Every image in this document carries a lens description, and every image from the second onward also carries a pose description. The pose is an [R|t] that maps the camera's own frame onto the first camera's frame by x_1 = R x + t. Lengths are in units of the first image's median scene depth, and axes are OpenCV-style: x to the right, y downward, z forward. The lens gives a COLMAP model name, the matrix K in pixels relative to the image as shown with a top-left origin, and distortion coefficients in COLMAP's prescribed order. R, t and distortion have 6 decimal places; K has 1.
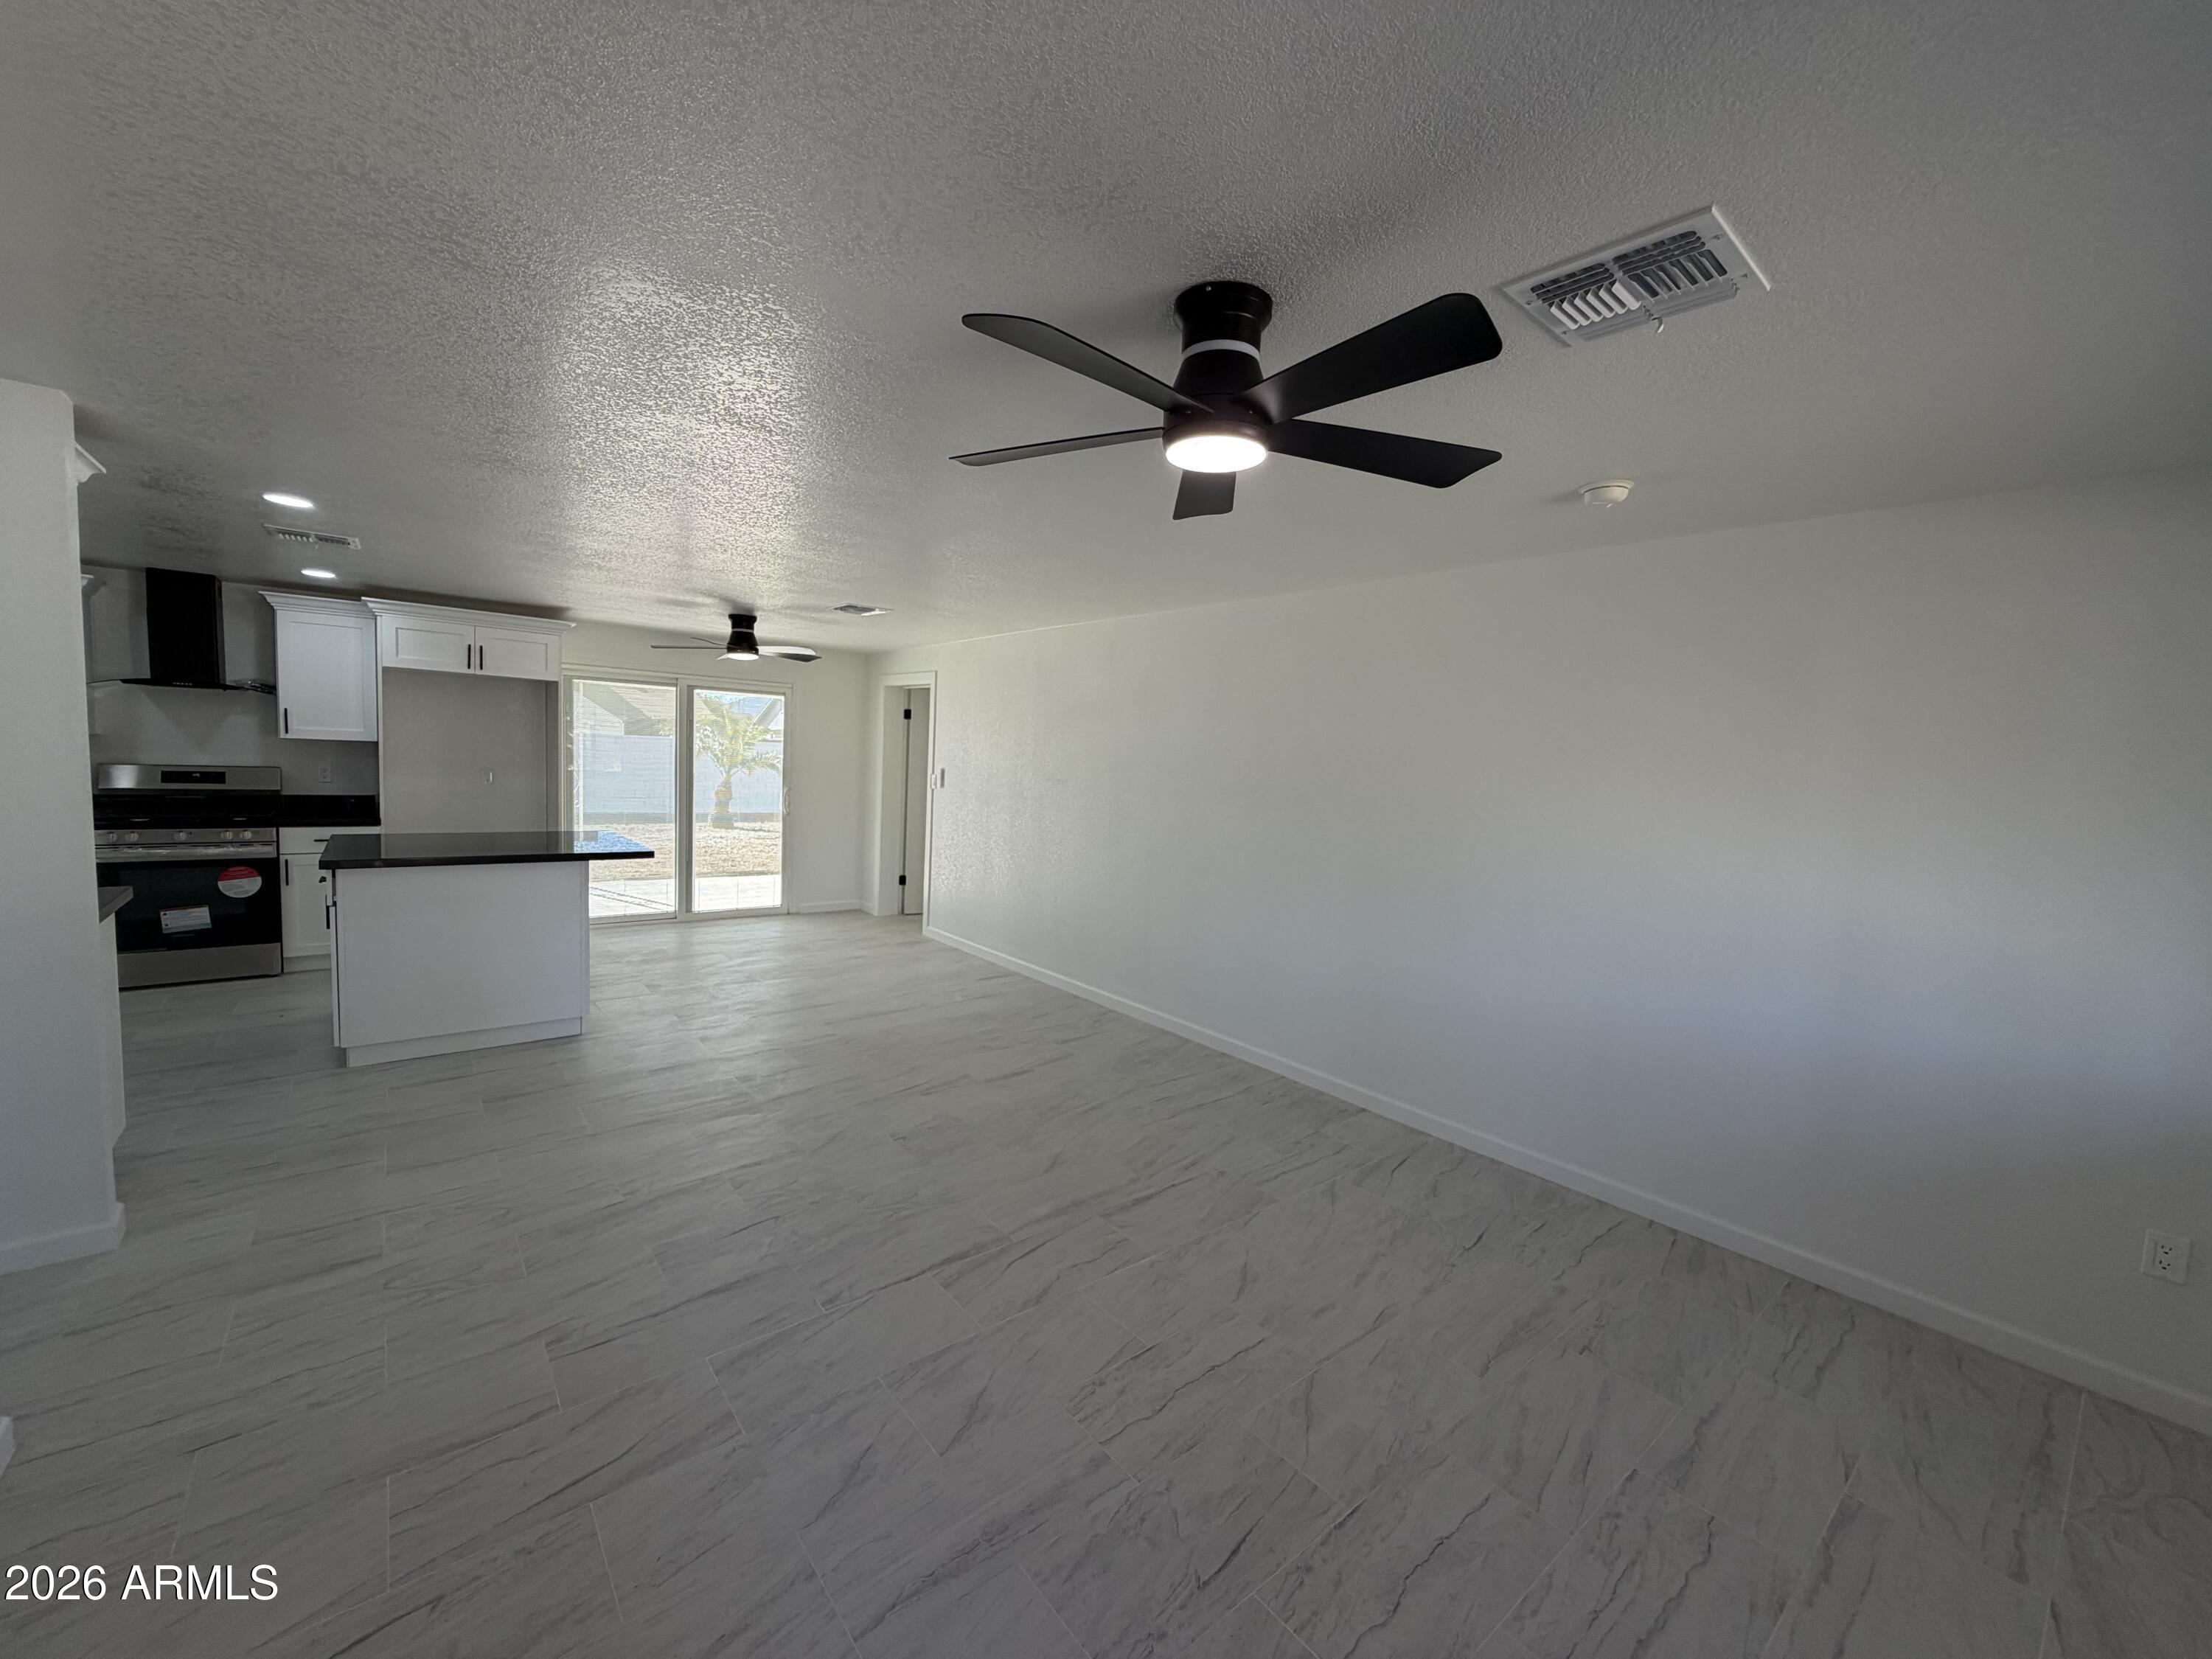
lens RADIAL K [[875.7, 0, 1106.0], [0, 875.7, 829.5], [0, 0, 1]] dist [0.000021, -0.000004]
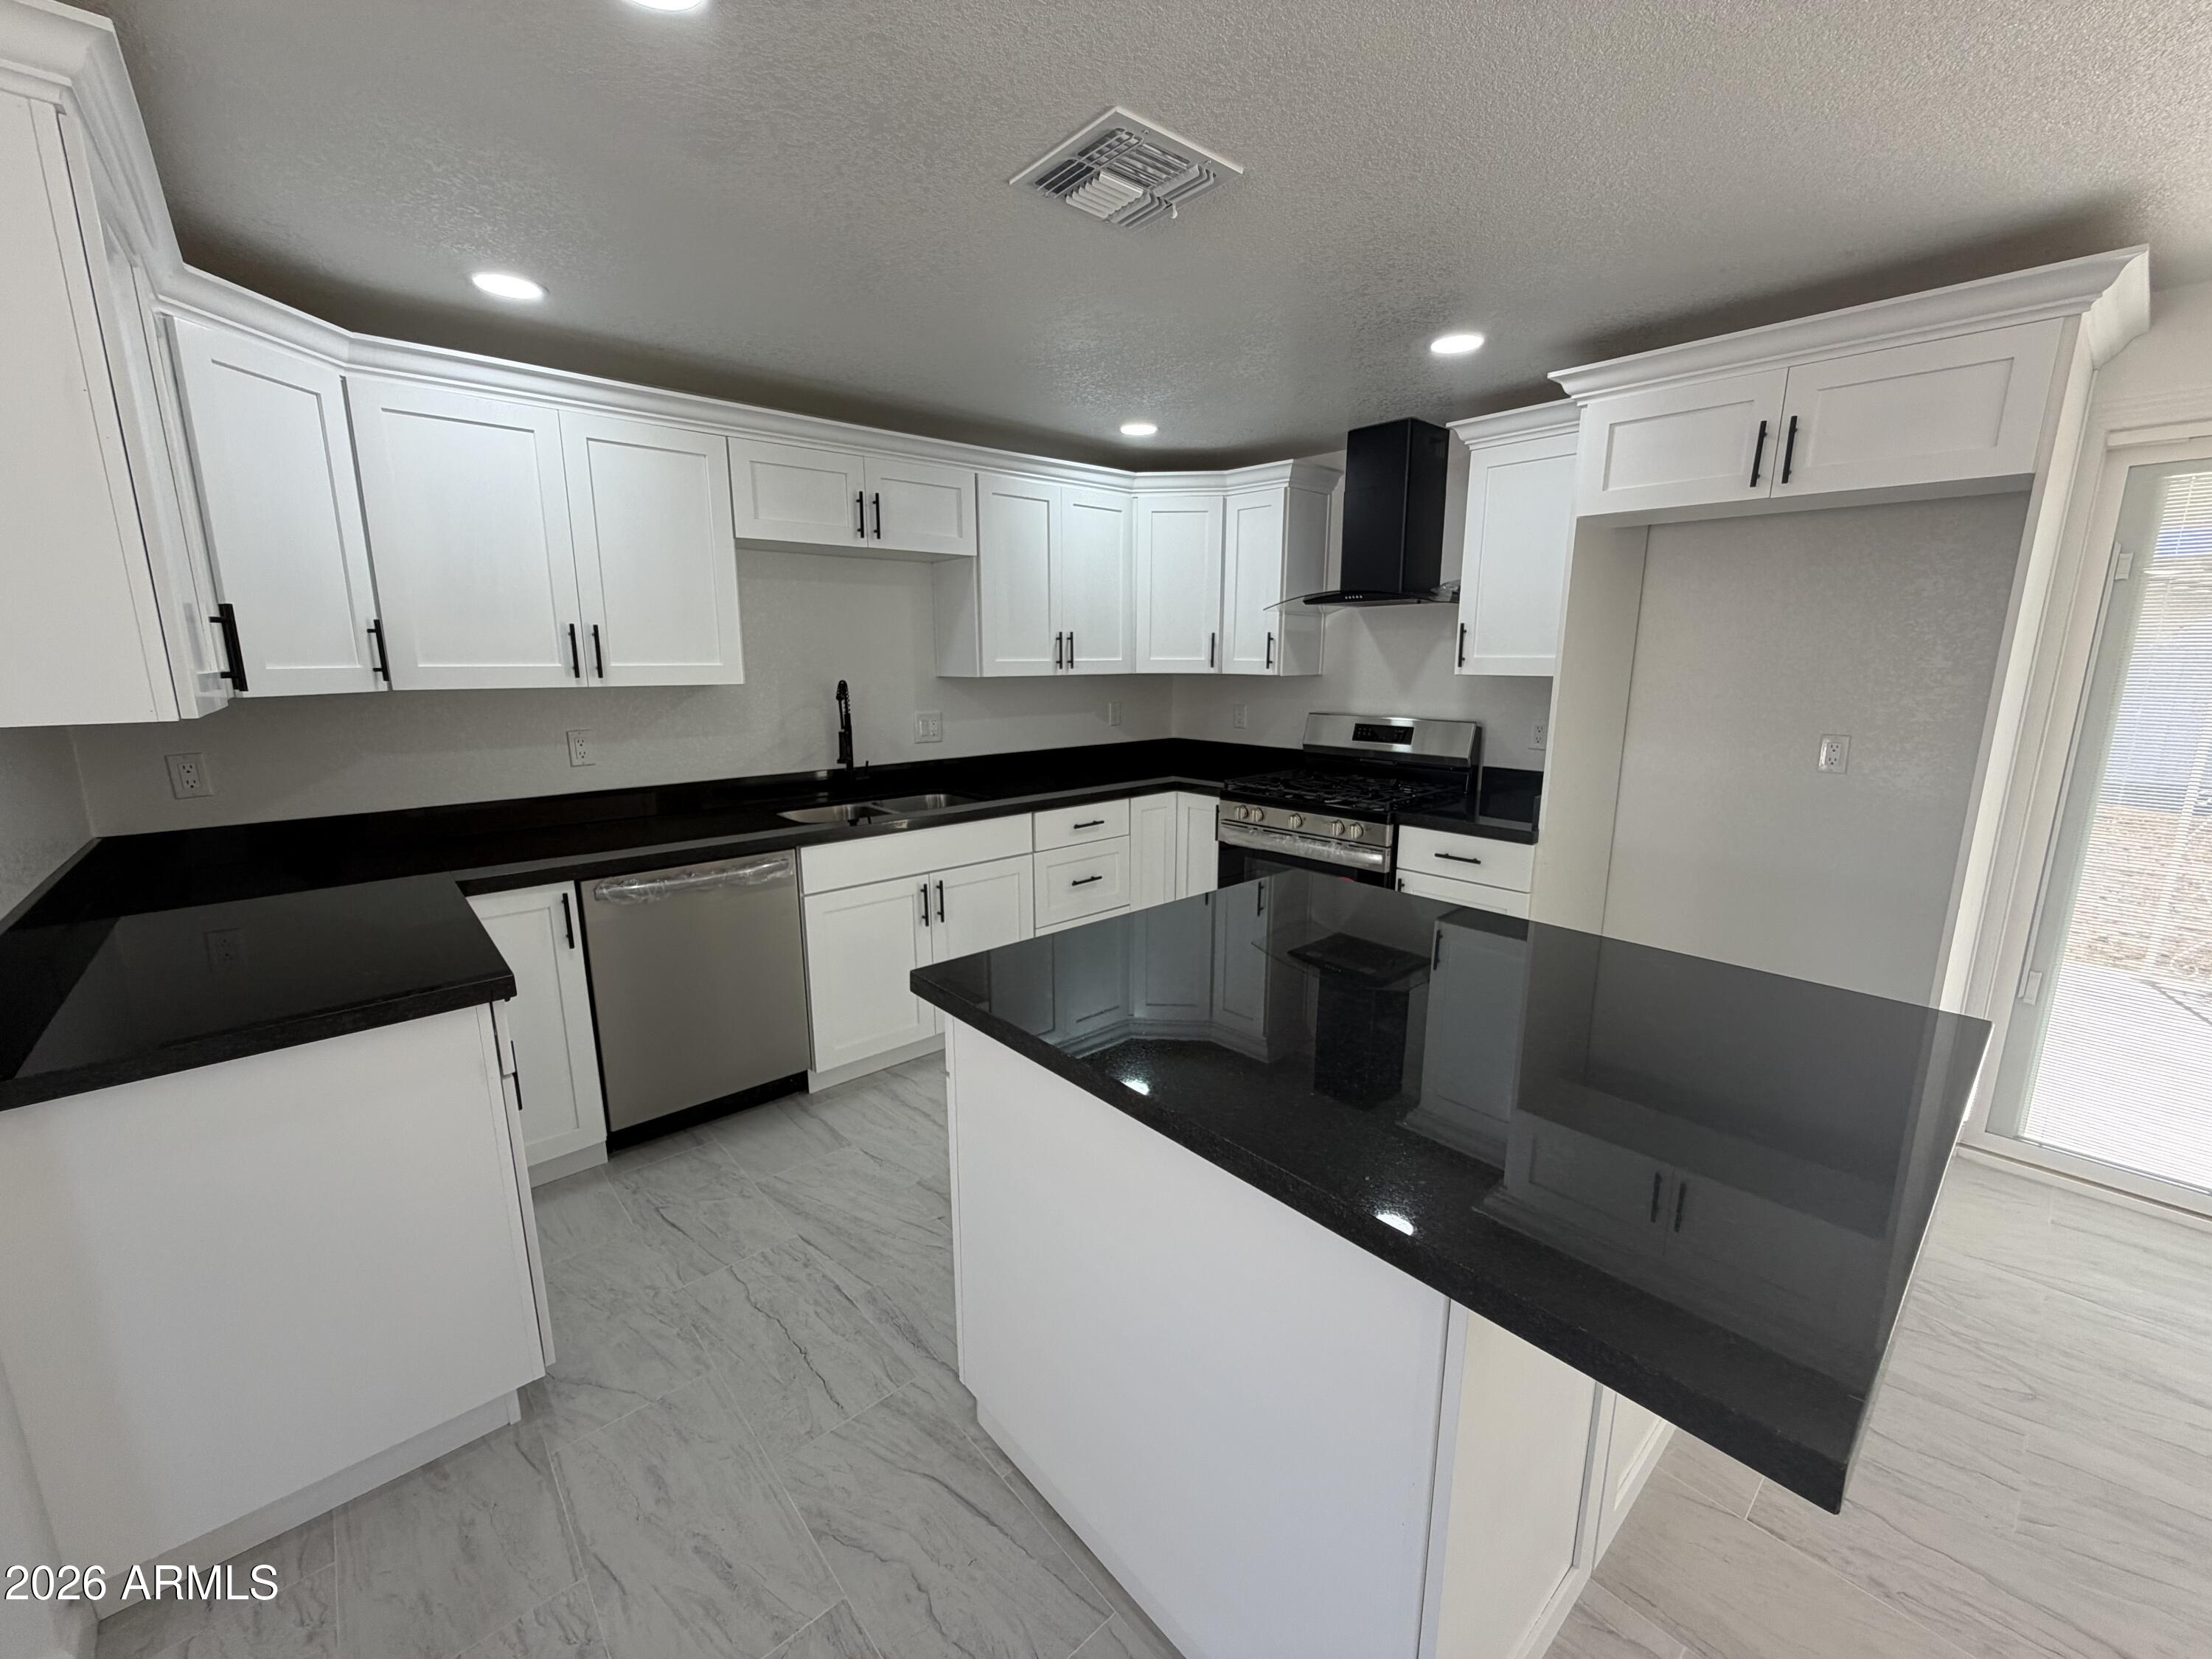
lens RADIAL K [[875.7, 0, 1106.0], [0, 875.7, 829.5], [0, 0, 1]] dist [0.000021, -0.000004]
pose [[0.027281, 0.152379, -0.987945, -0.344796], [-0.079736, 0.985496, 0.149800, -0.071436], [0.996443, 0.074689, 0.039035, 0.755972]]
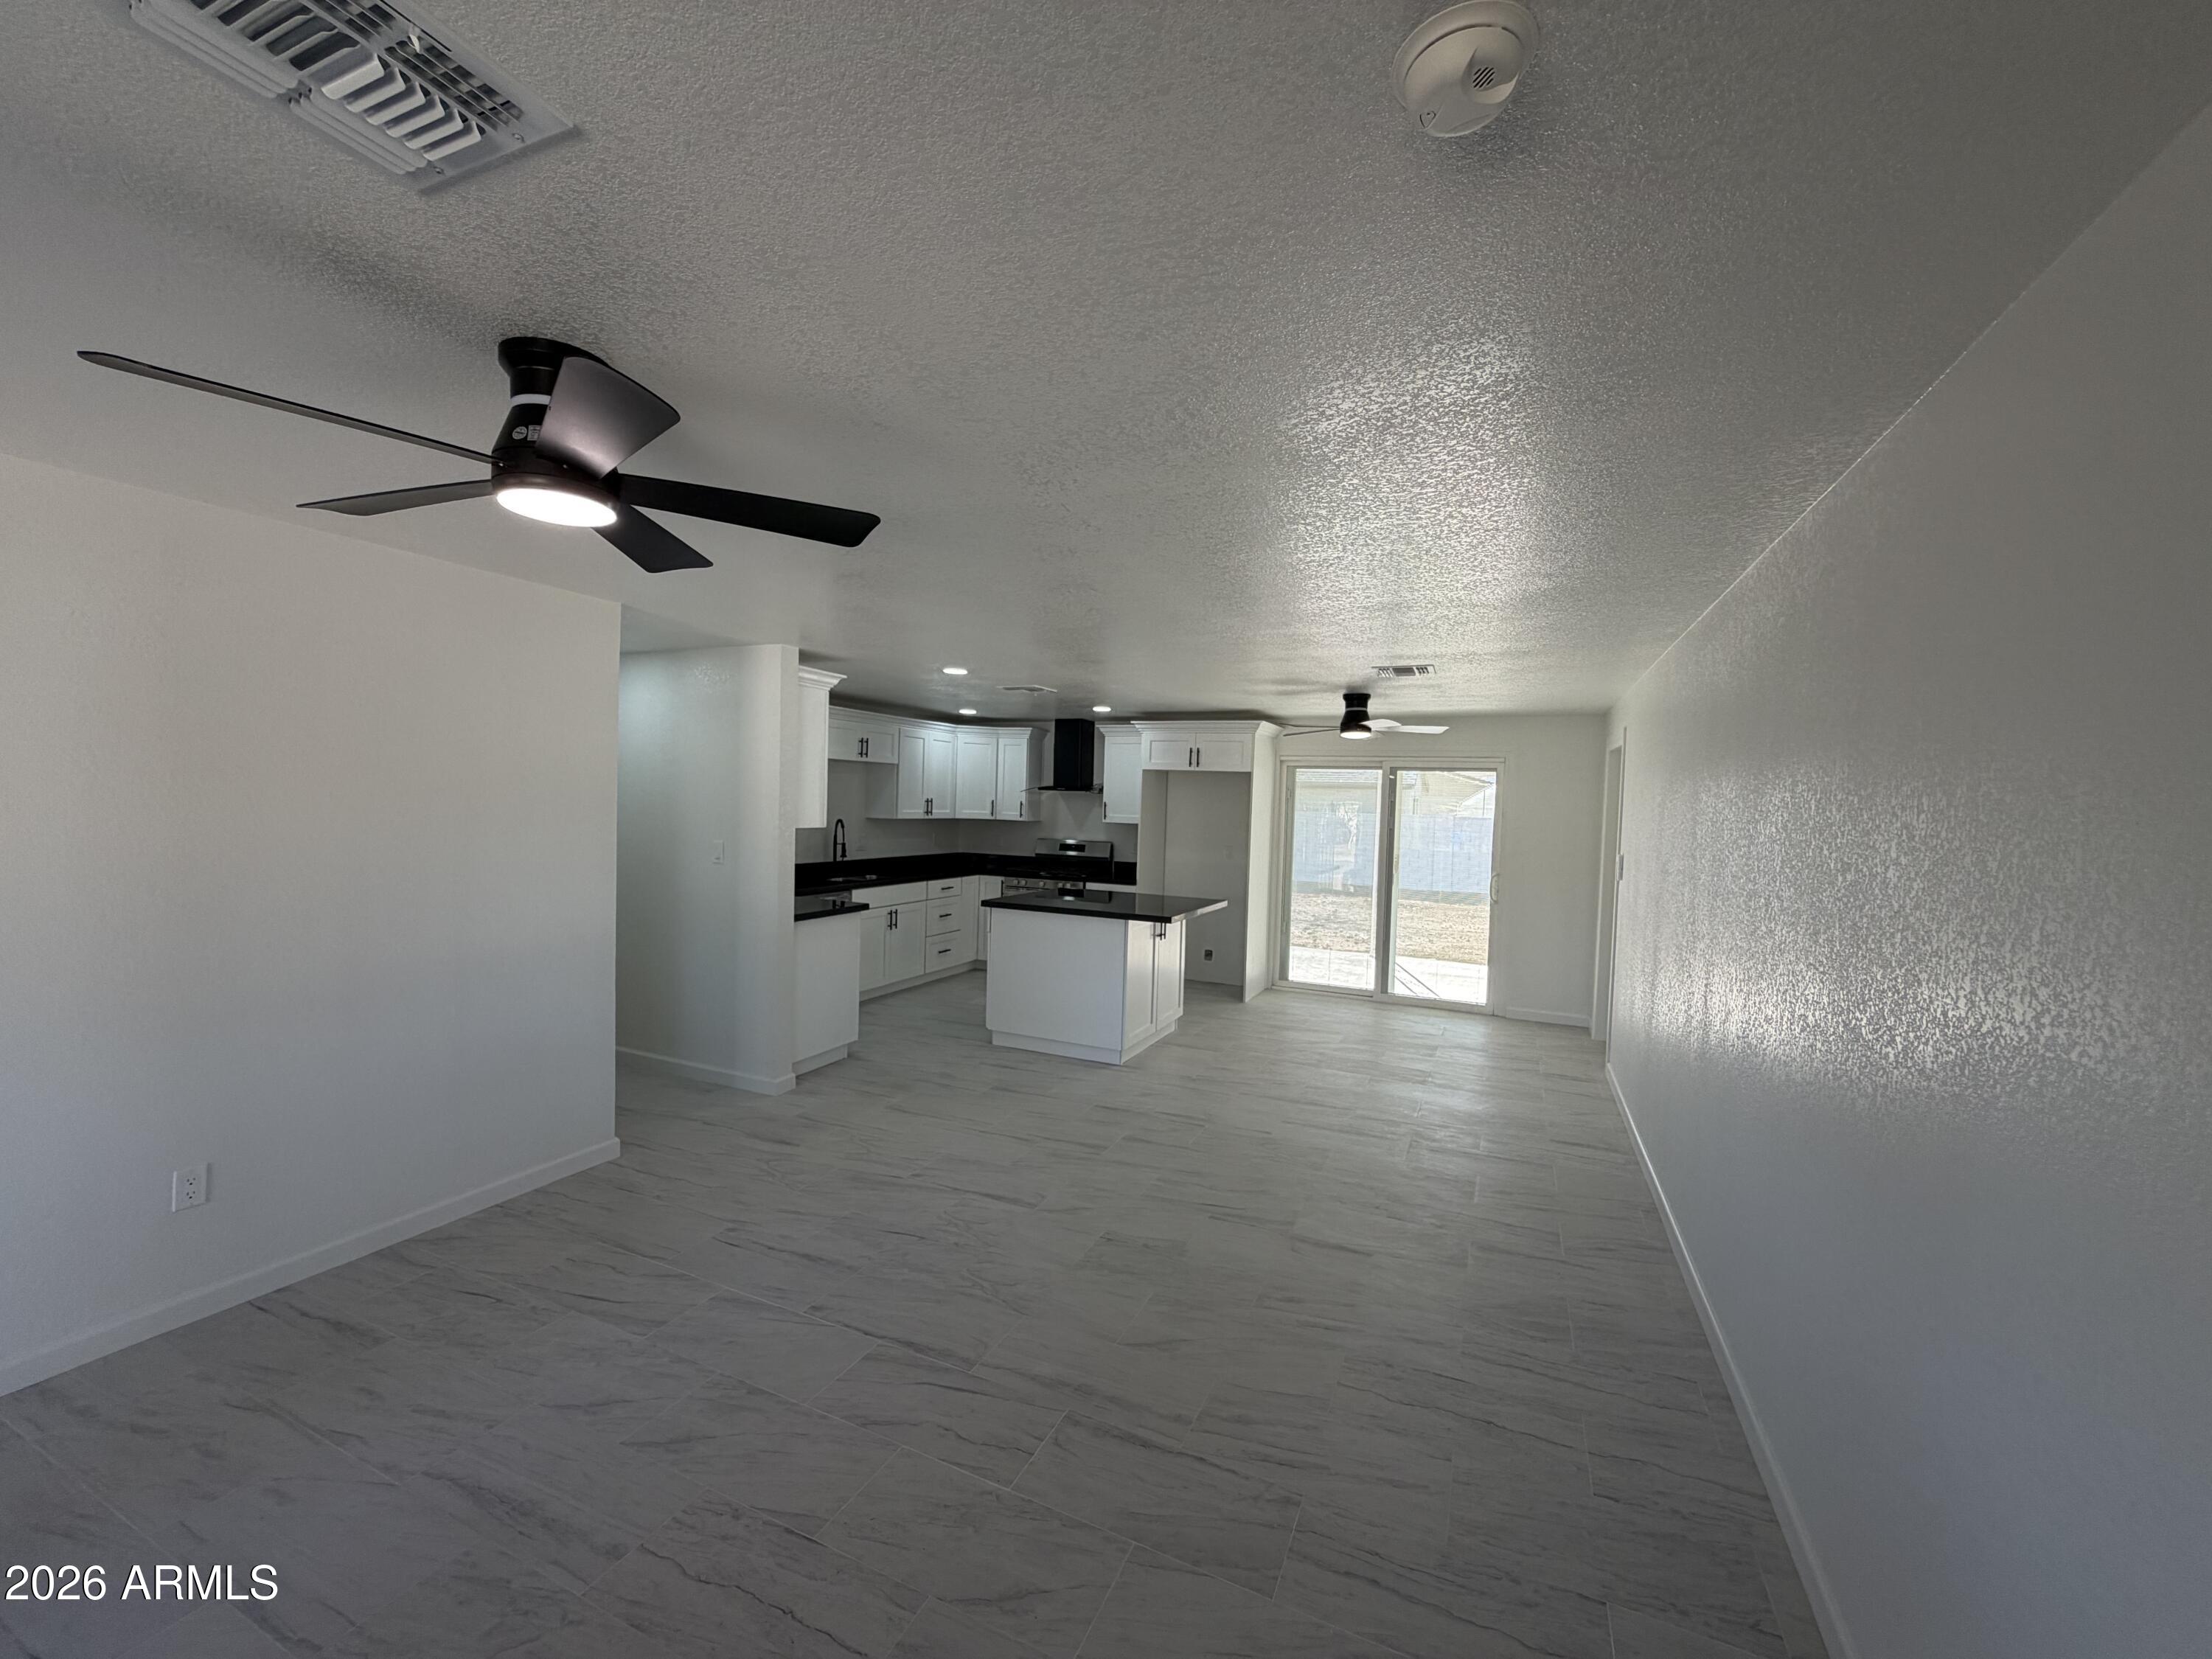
lens RADIAL K [[889.6, 0, 1108.8], [0, 889.6, 817.7], [0, 0, 1]] dist [-0.000999, -0.000143]
pose [[0.438040, -0.017620, -0.898783, 0.411364], [-0.085079, 0.994508, -0.060962, -0.021912], [0.894920, 0.103171, 0.434135, 0.363144]]
